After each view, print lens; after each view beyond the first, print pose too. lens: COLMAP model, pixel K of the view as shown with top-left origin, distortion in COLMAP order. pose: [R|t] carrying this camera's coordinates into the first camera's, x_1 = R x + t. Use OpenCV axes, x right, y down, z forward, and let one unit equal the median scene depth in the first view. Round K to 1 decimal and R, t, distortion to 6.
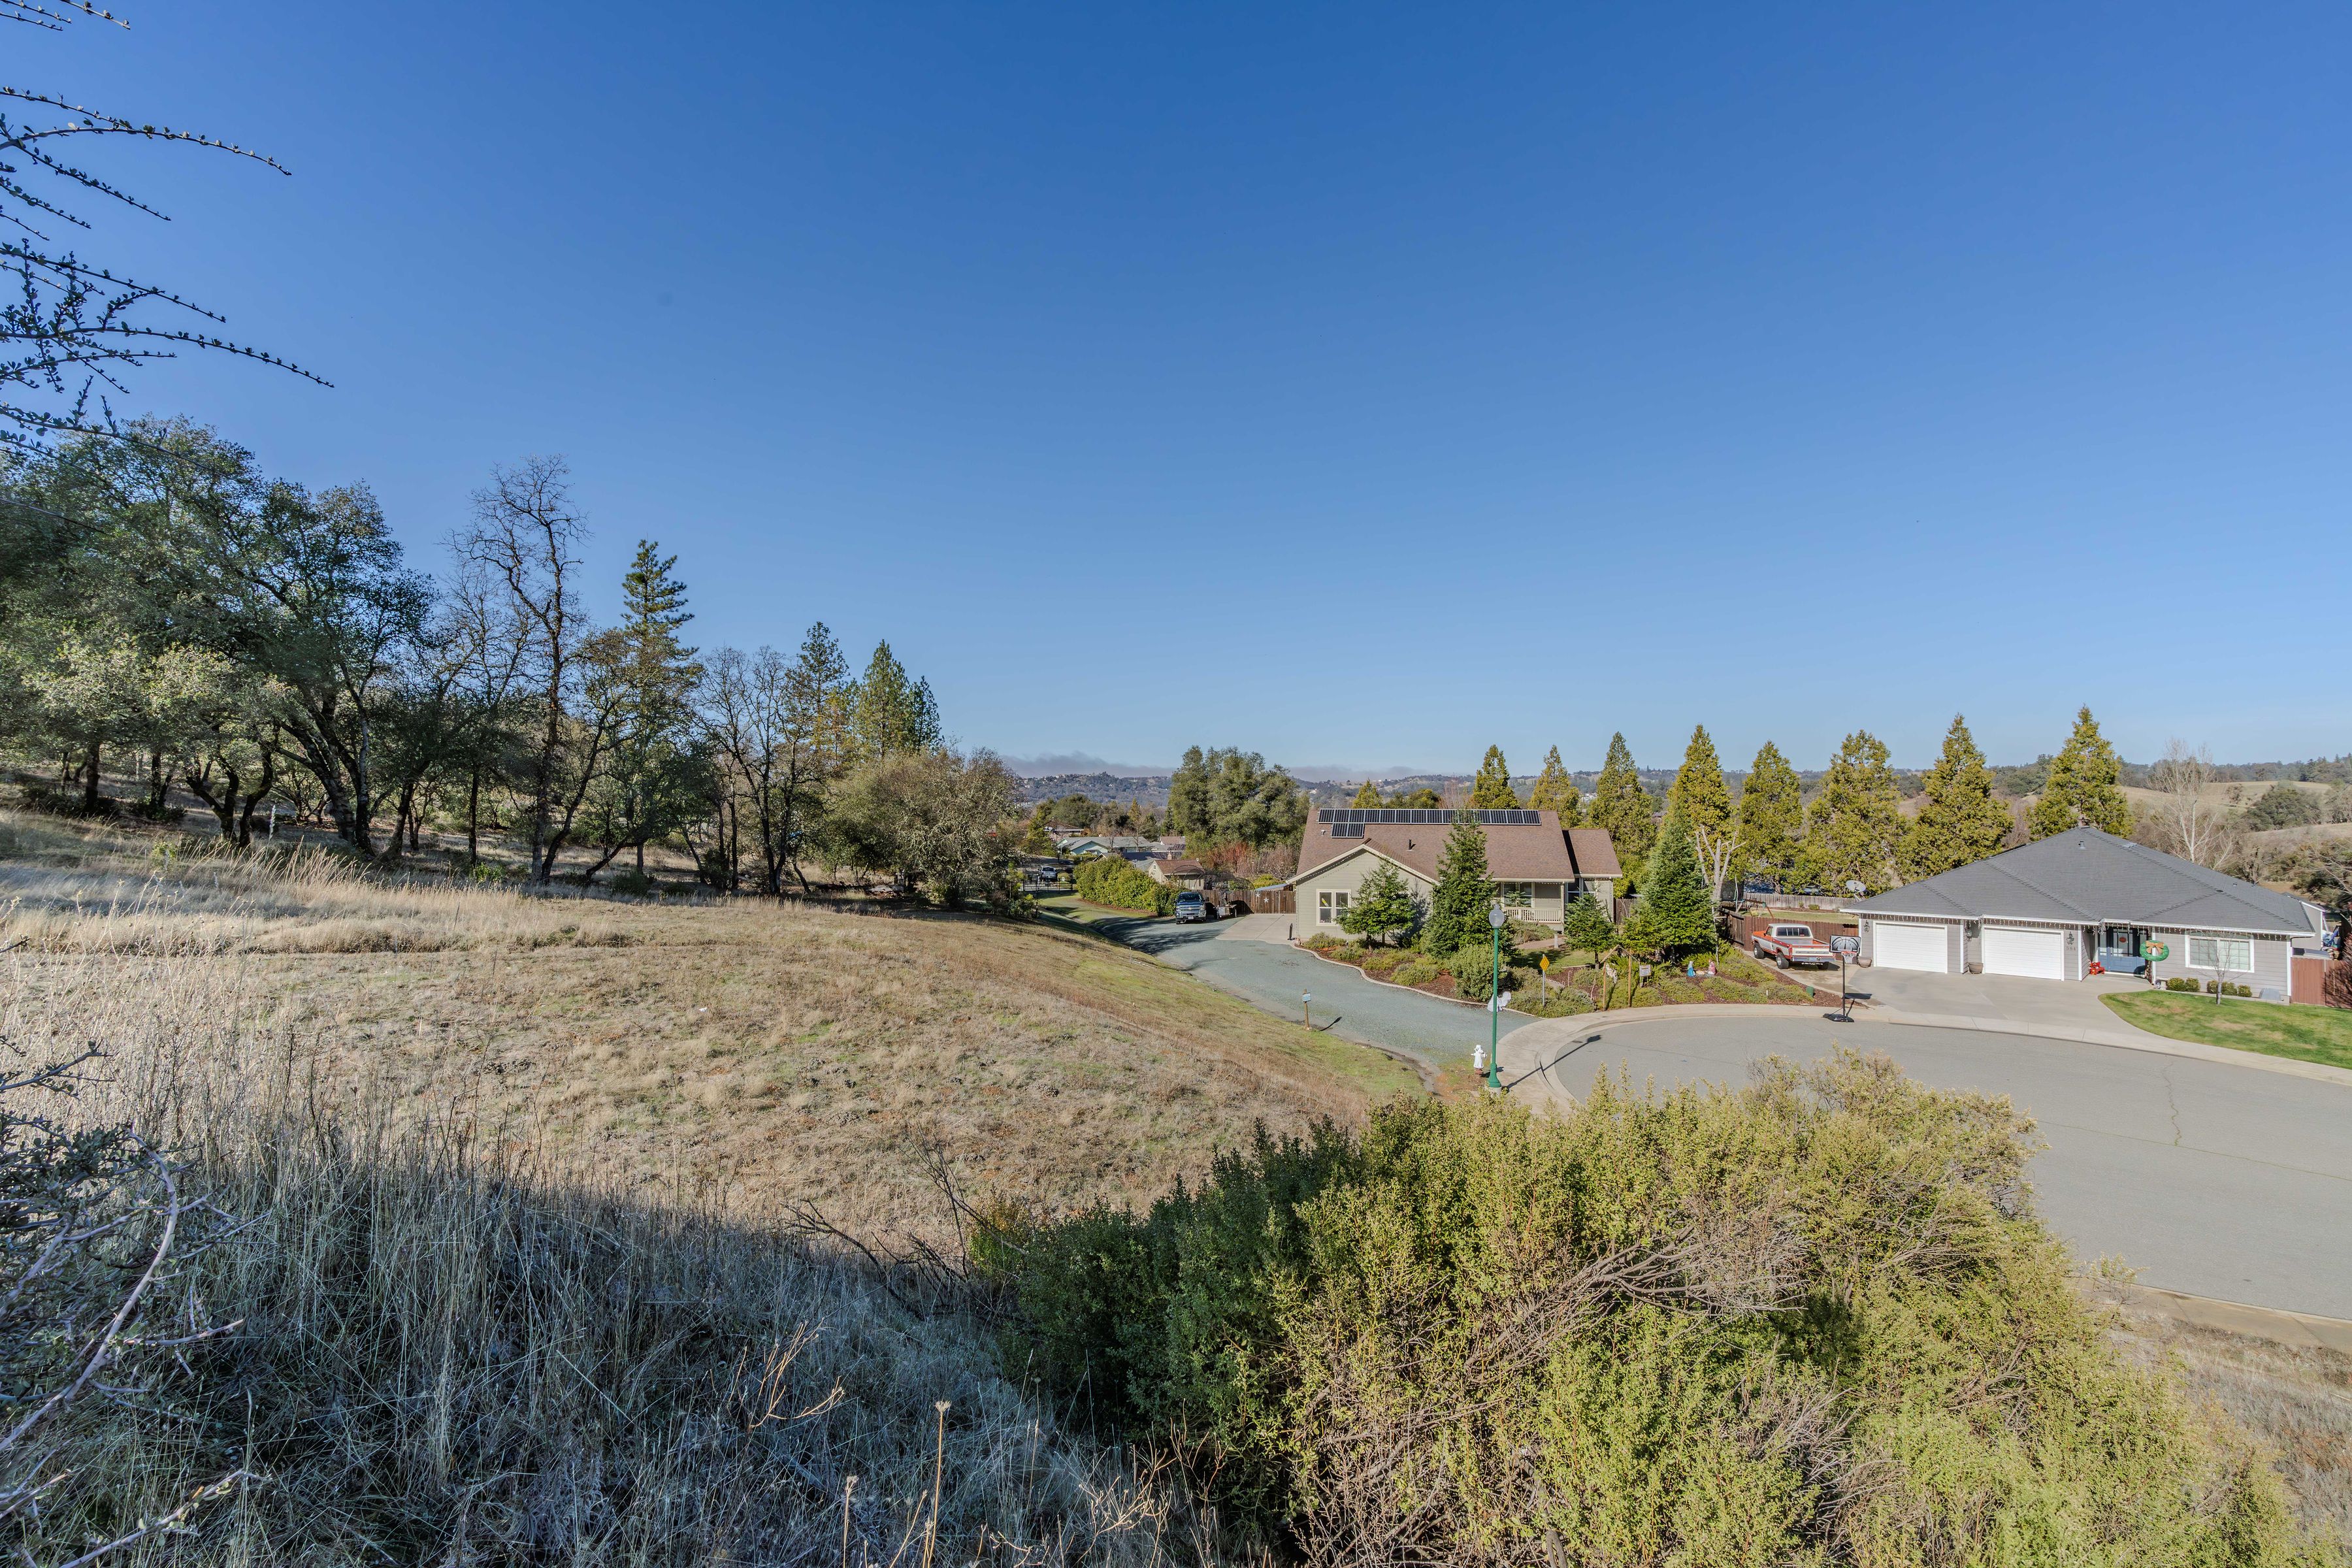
lens RADIAL K [[1073.5, 0, 1145.5], [0, 1073.5, 790.5], [0, 0, 1]] dist [-0.012211, 0.004699]
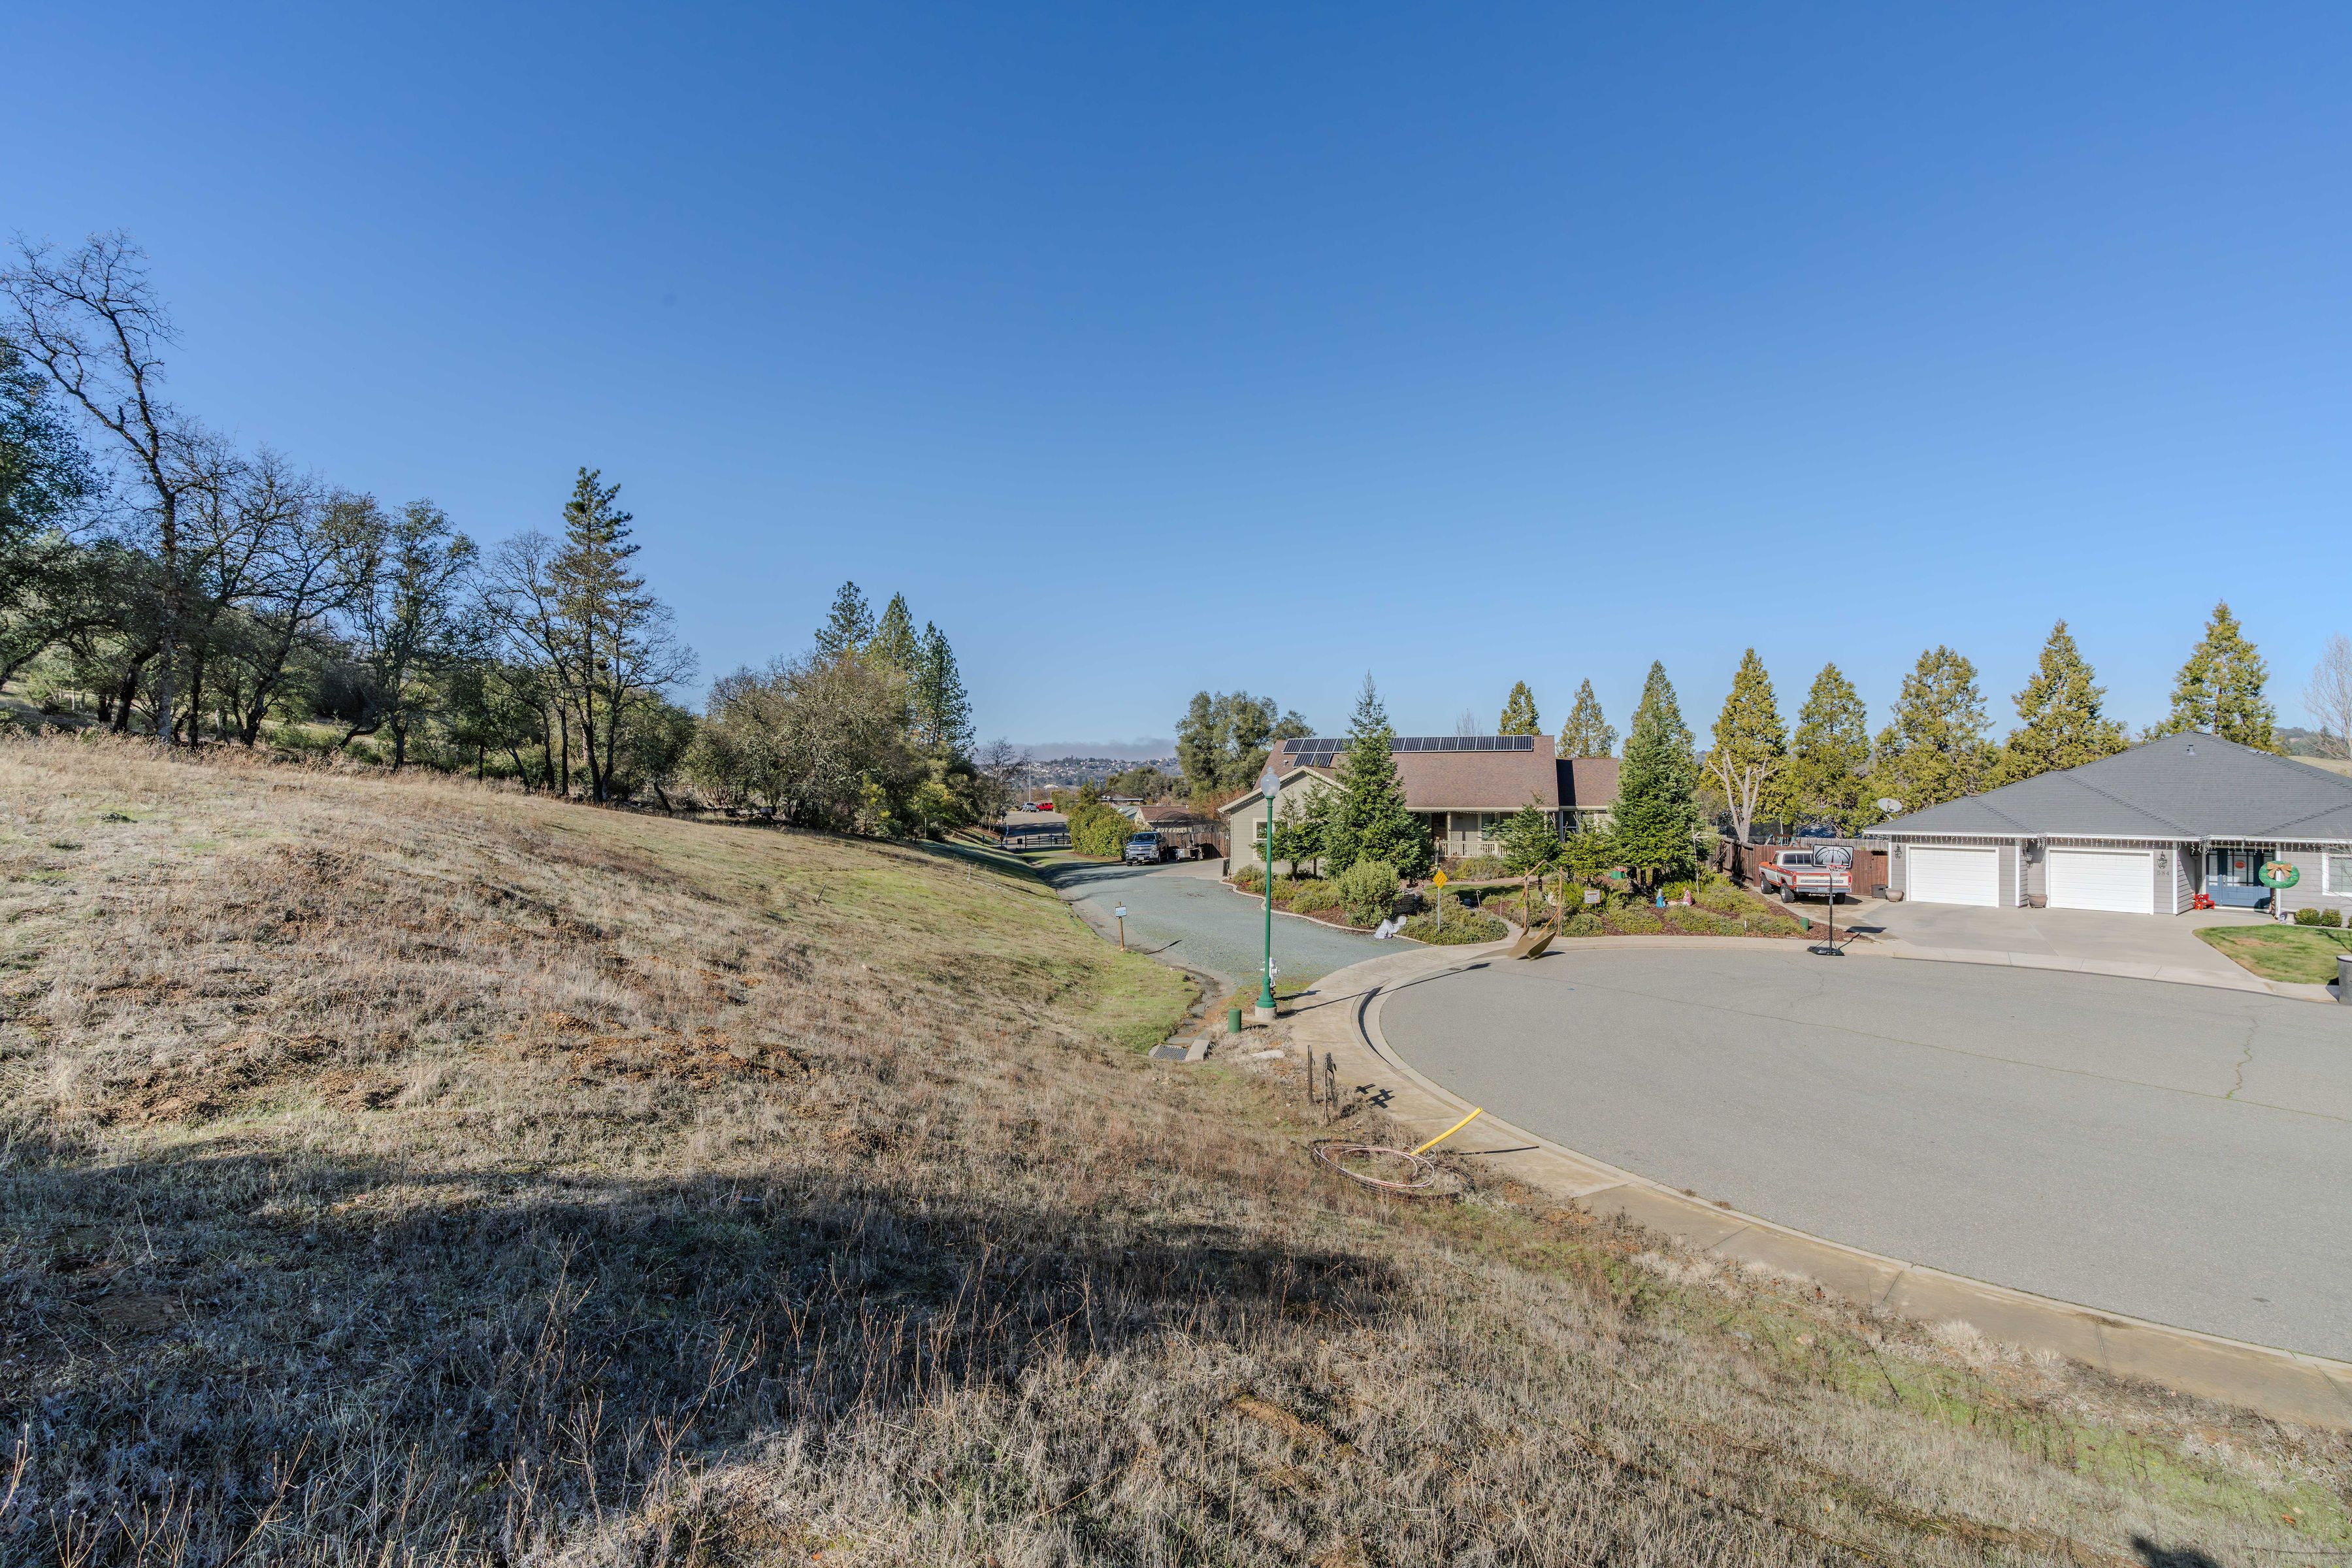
lens RADIAL K [[1073.5, 0, 1135.4], [0, 1073.5, 783.2], [0, 0, 1]] dist [-0.012211, 0.004699]
pose [[0.994907, -0.003754, -0.100724, 0.160125], [0.004782, 0.999939, 0.009971, 0.056667], [0.100680, -0.010402, 0.994864, 0.121604]]
